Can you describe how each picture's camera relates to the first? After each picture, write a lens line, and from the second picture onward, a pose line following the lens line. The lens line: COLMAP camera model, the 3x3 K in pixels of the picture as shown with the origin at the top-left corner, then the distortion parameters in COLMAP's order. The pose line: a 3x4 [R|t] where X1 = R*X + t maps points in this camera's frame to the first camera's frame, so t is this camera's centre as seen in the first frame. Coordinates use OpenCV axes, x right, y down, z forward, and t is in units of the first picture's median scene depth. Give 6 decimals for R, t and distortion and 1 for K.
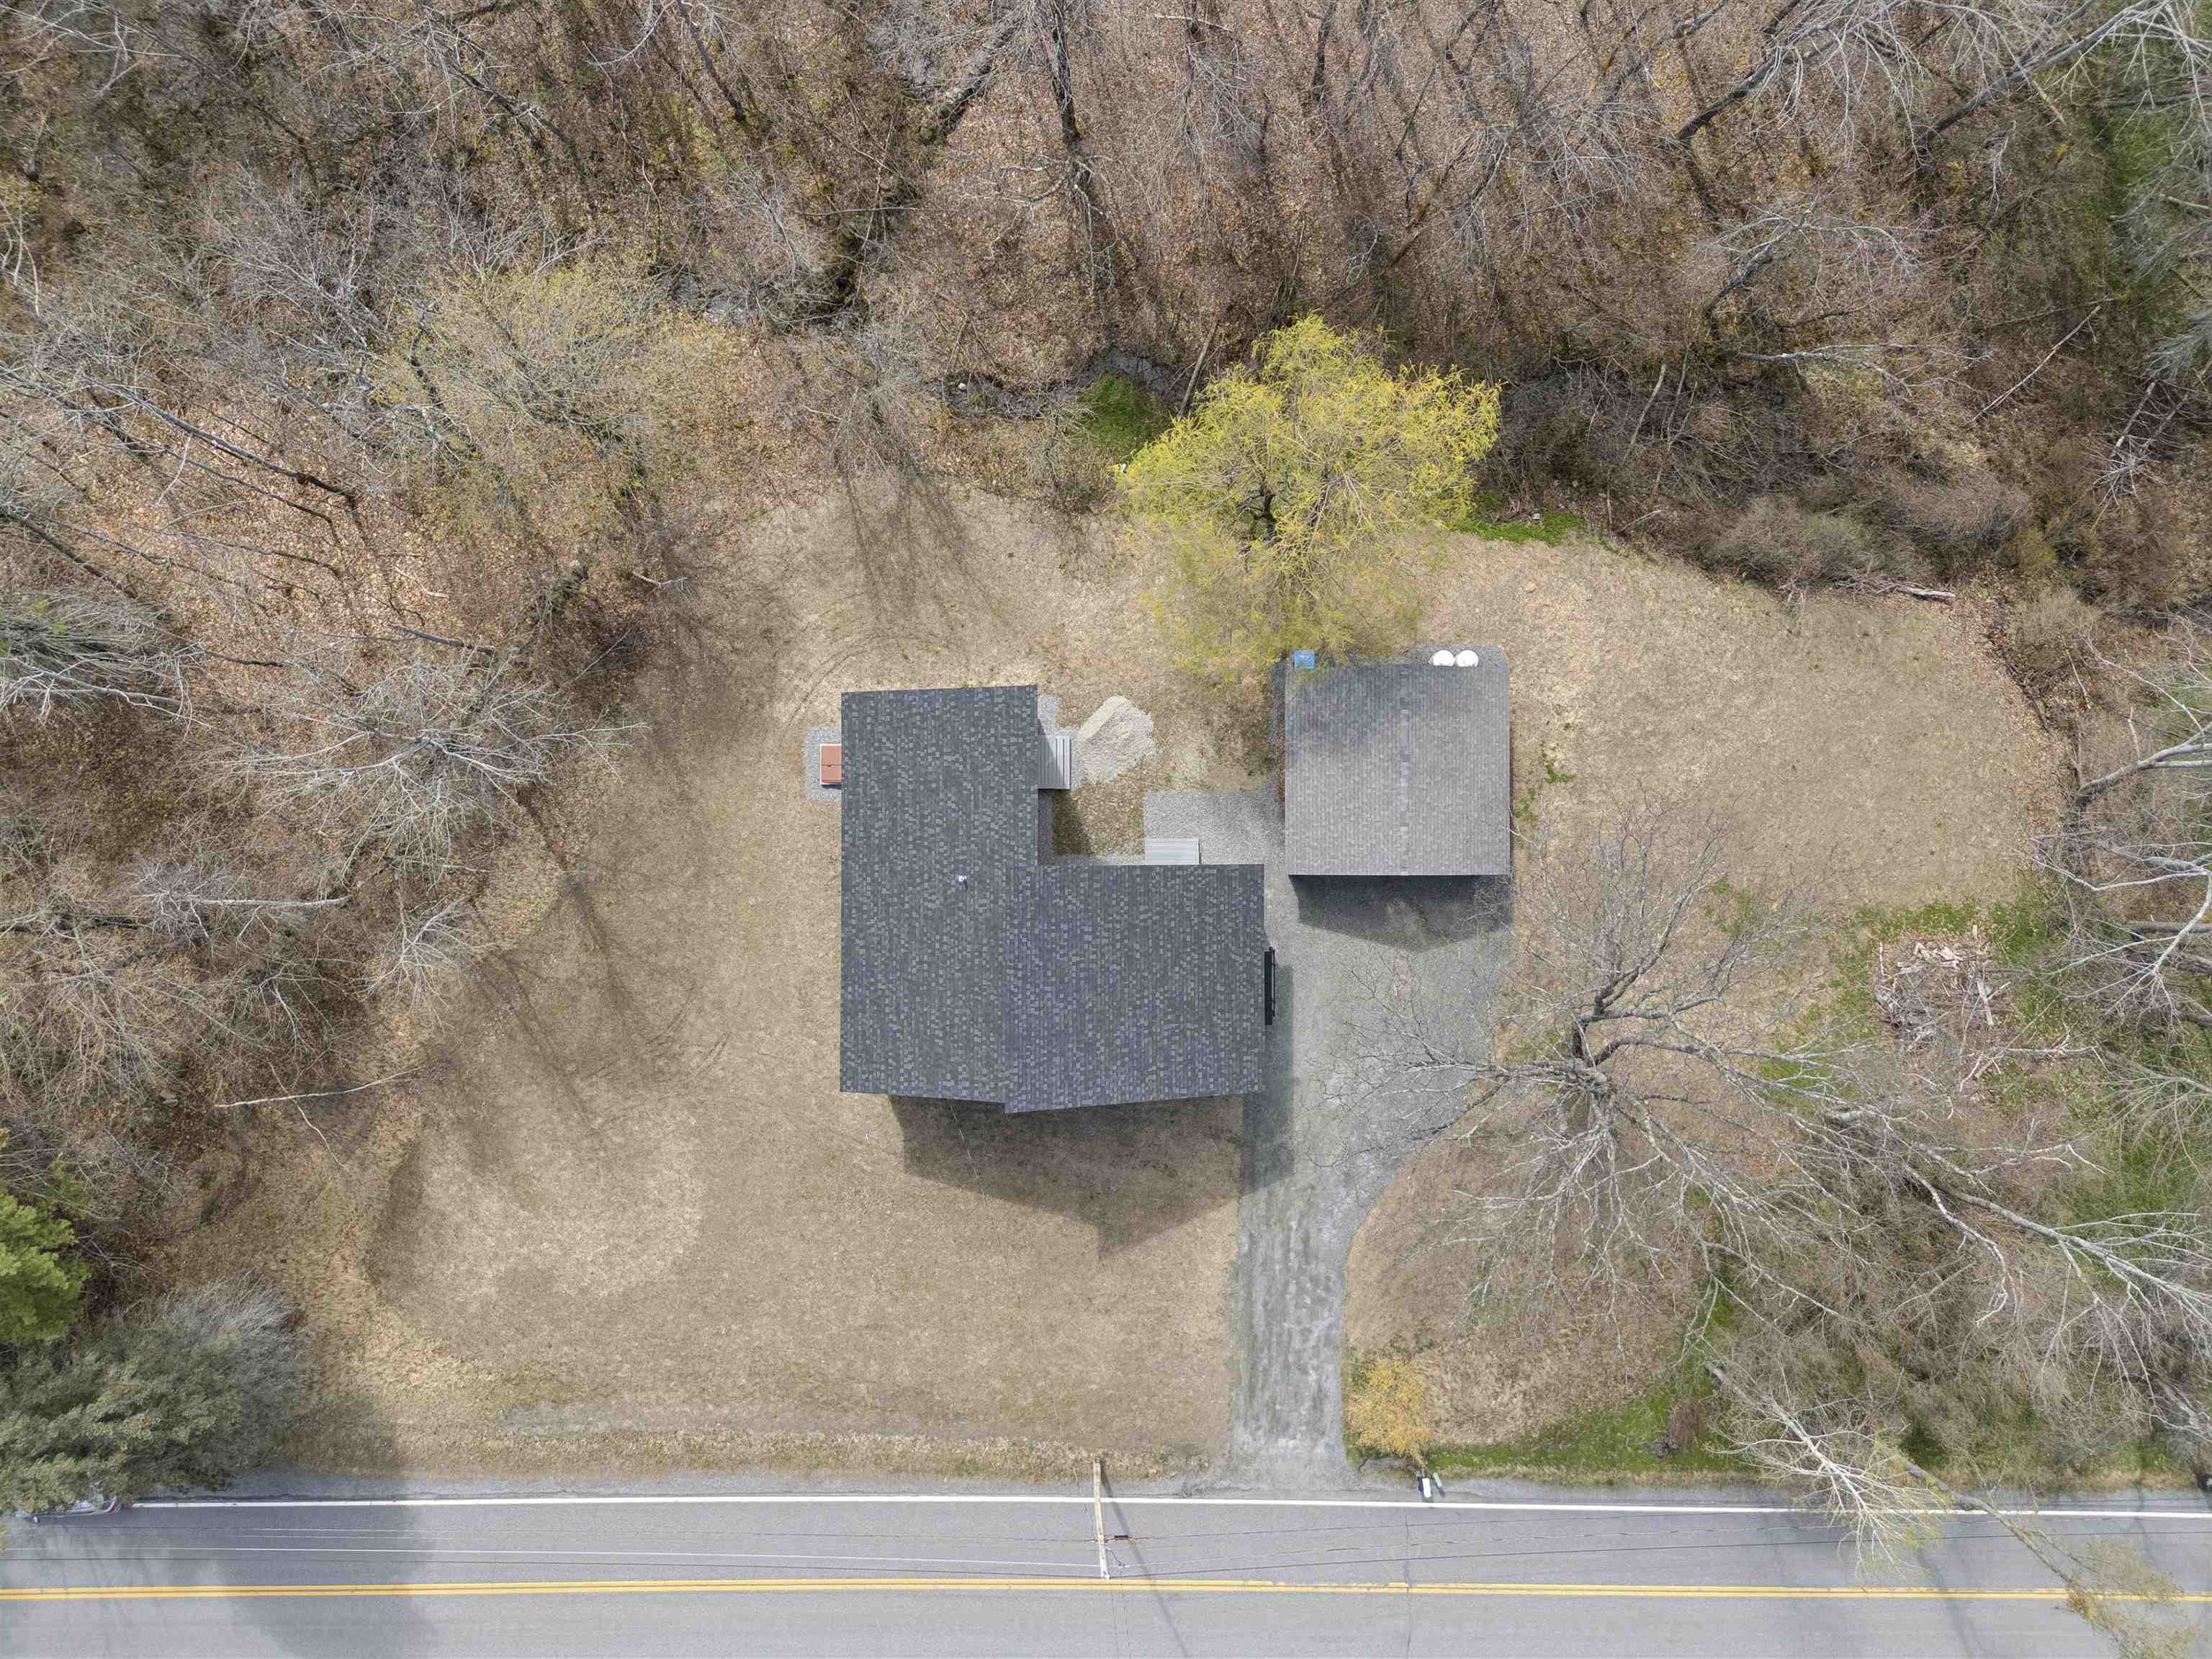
lens RADIAL K [[1658.3, 0, 1101.9], [0, 1658.3, 783.0], [0, 0, 1]] dist [0.069758, -0.066617]
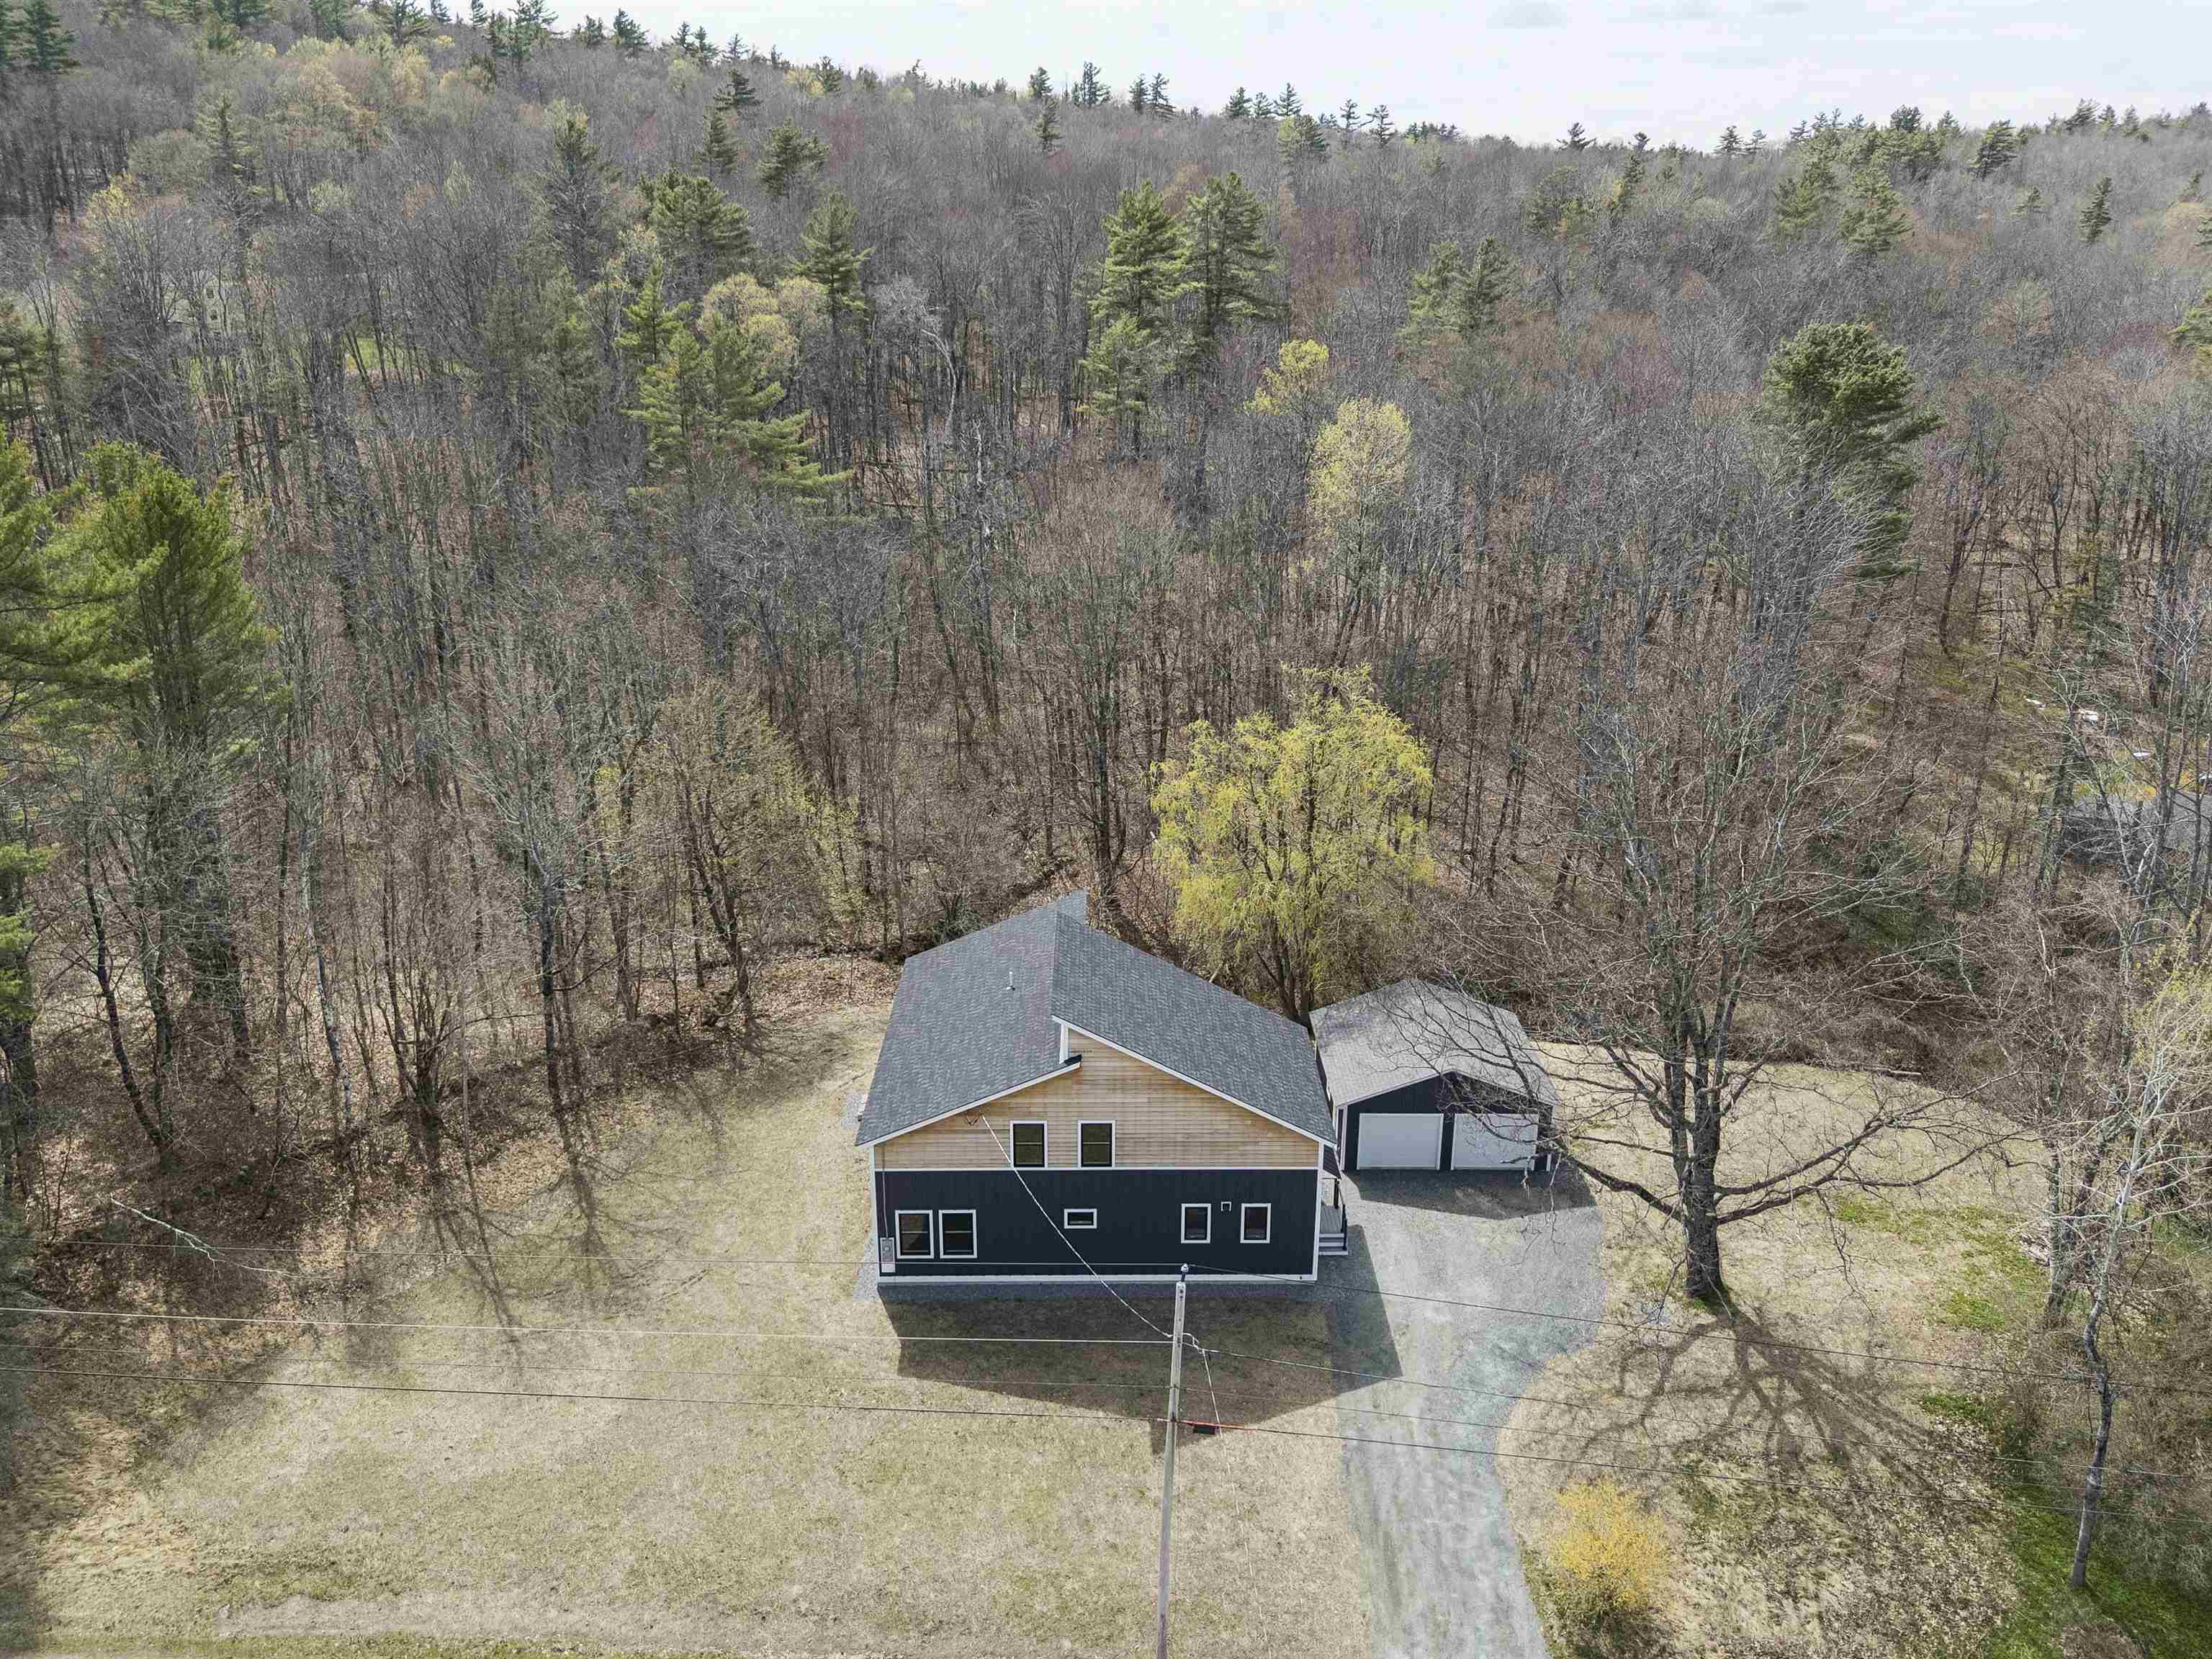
lens RADIAL K [[1658.3, 0, 1101.9], [0, 1658.3, 783.0], [0, 0, 1]] dist [0.069758, -0.066617]
pose [[0.999970, 0.006991, 0.003263, -0.028508], [0.000820, 0.324226, -0.945979, 0.877709], [-0.007671, 0.945954, 0.324210, 0.489765]]
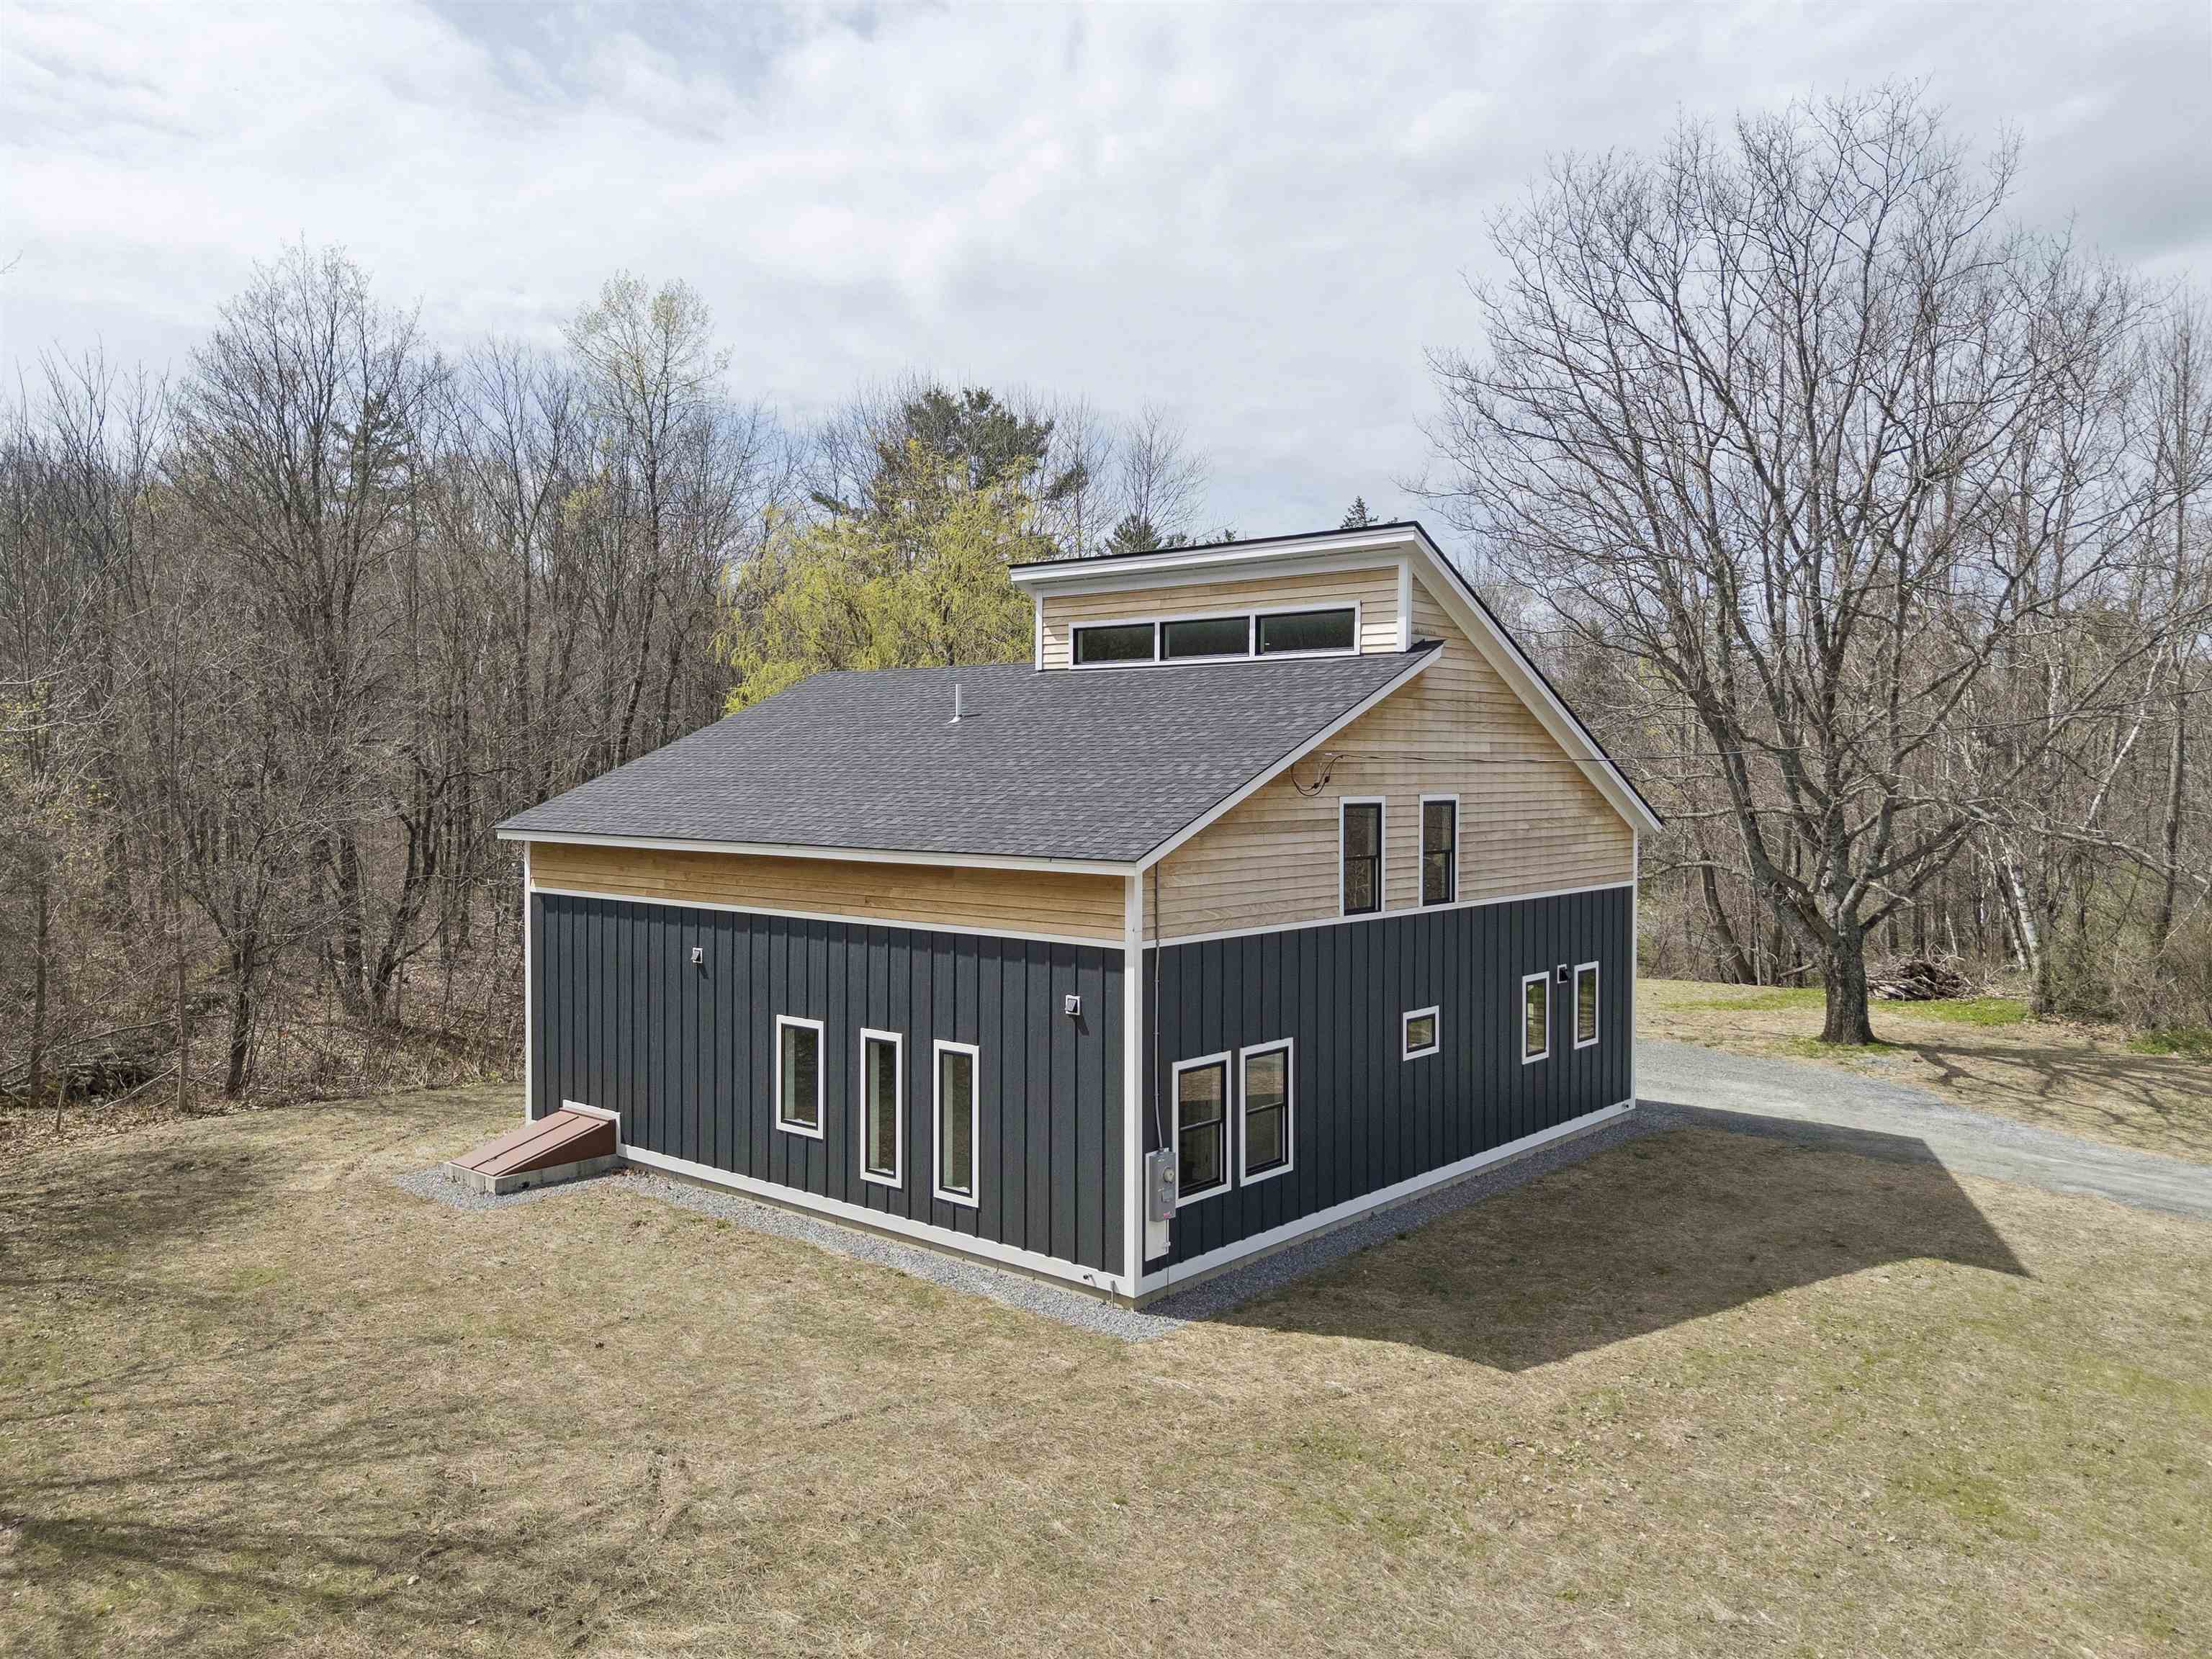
lens RADIAL K [[1658.3, 0, 1101.9], [0, 1658.3, 783.0], [0, 0, 1]] dist [0.069758, -0.066617]
pose [[0.655859, 0.001437, 0.754882, -0.371762], [0.754734, 0.018679, -0.655765, 0.360845], [-0.015043, 0.999824, 0.011166, 0.901540]]
